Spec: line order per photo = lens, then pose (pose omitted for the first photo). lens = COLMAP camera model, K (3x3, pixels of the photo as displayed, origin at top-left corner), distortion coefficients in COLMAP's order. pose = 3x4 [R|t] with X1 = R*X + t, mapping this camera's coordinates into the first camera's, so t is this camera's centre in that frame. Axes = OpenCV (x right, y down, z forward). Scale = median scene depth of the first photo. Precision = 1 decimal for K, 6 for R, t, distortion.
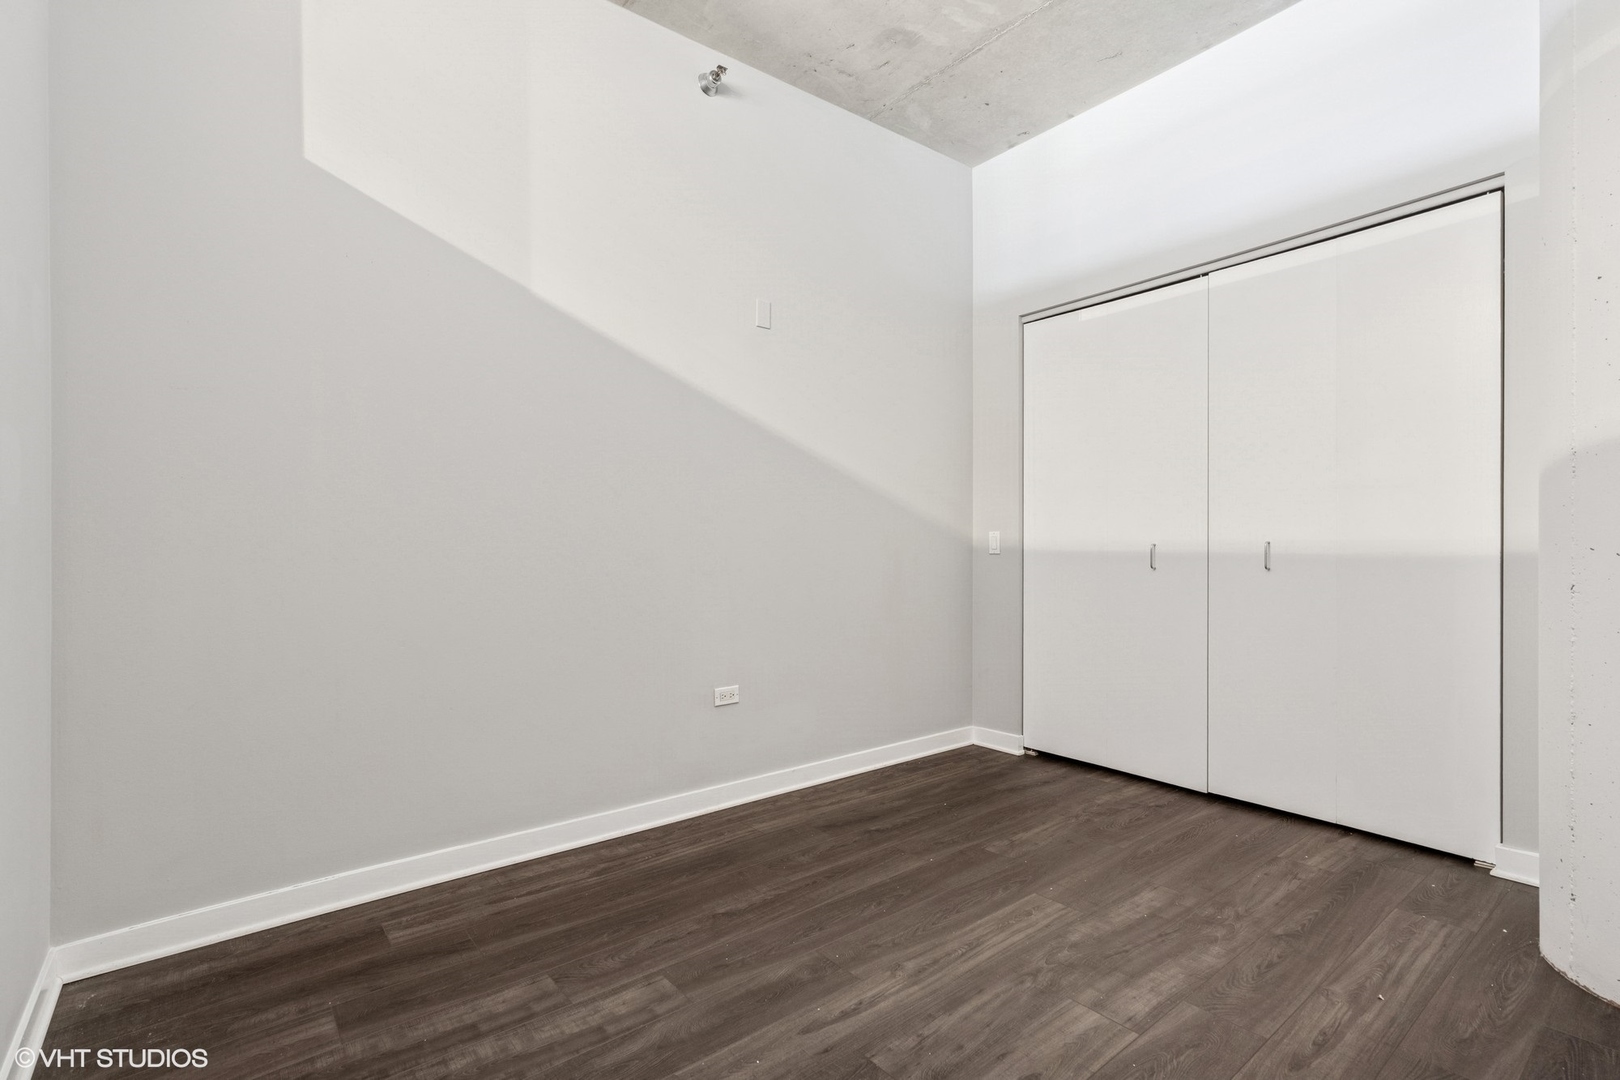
lens RADIAL K [[750.6, 0, 821.6], [0, 750.6, 523.5], [0, 0, 1]] dist [-0.000061, -0.001298]
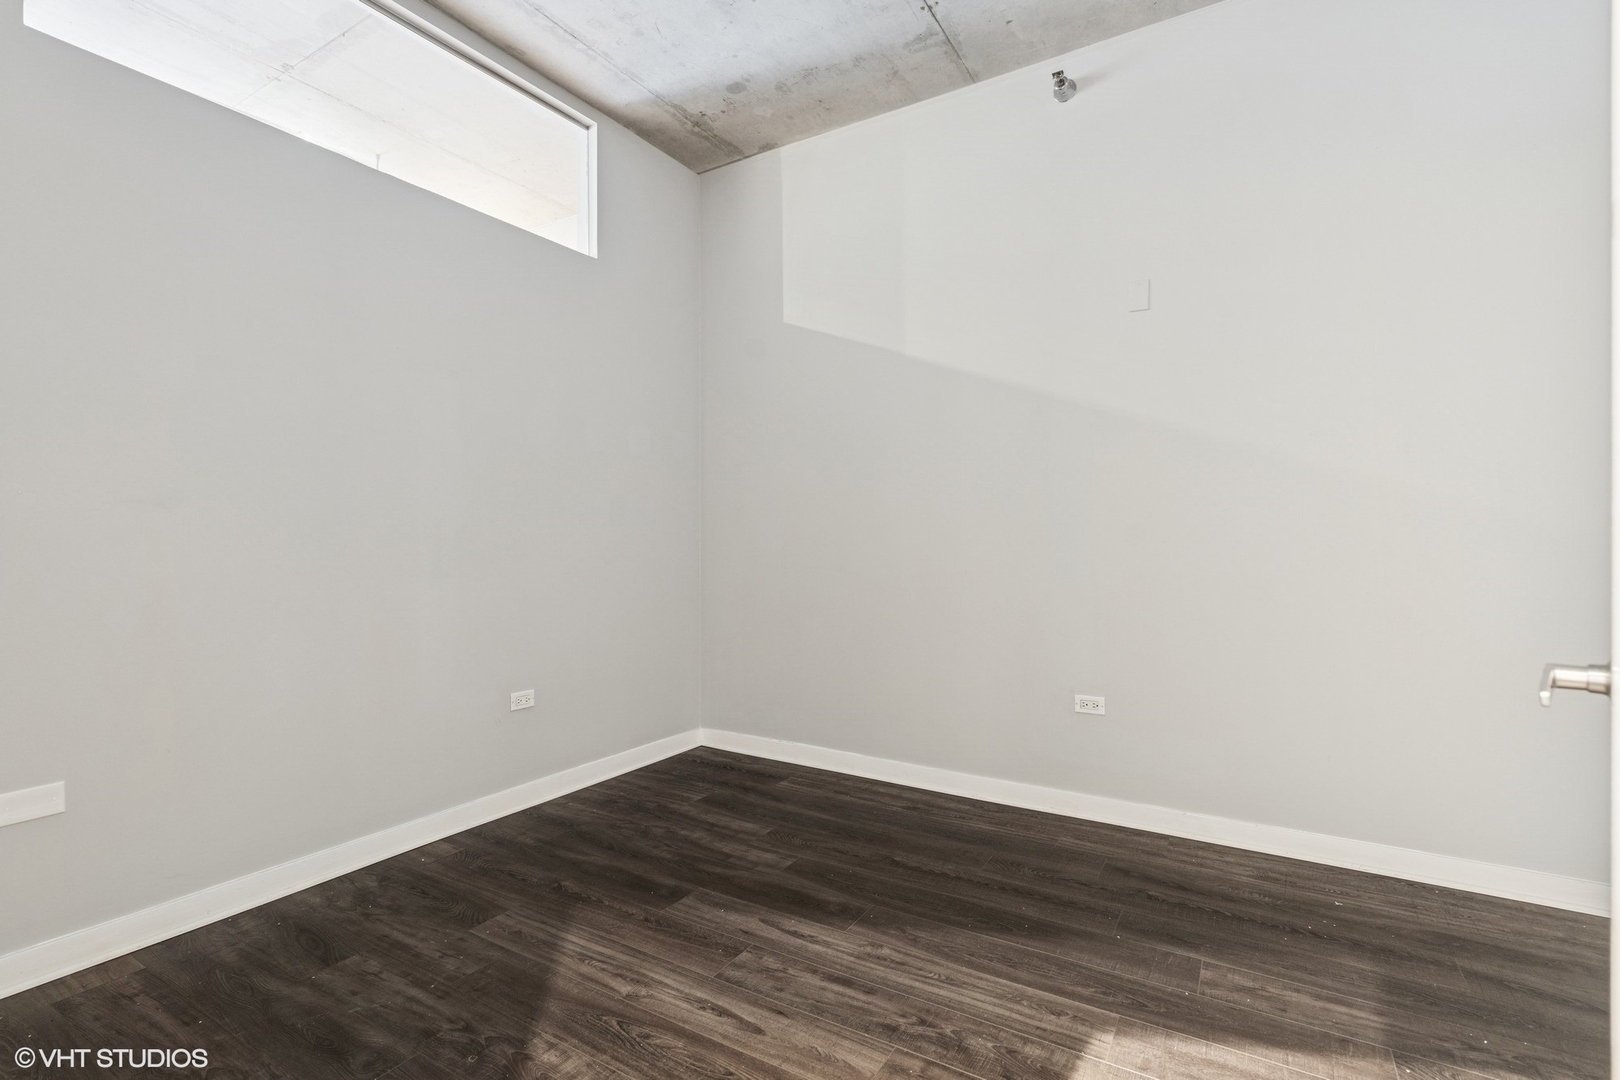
lens RADIAL K [[750.6, 0, 846.3], [0, 750.6, 534.6], [0, 0, 1]] dist [-0.000061, -0.001298]
pose [[0.350931, -0.004974, -0.936388, 1.021958], [0.021020, 0.999776, 0.002567, -0.003829], [0.936165, -0.020584, 0.350957, 0.549694]]
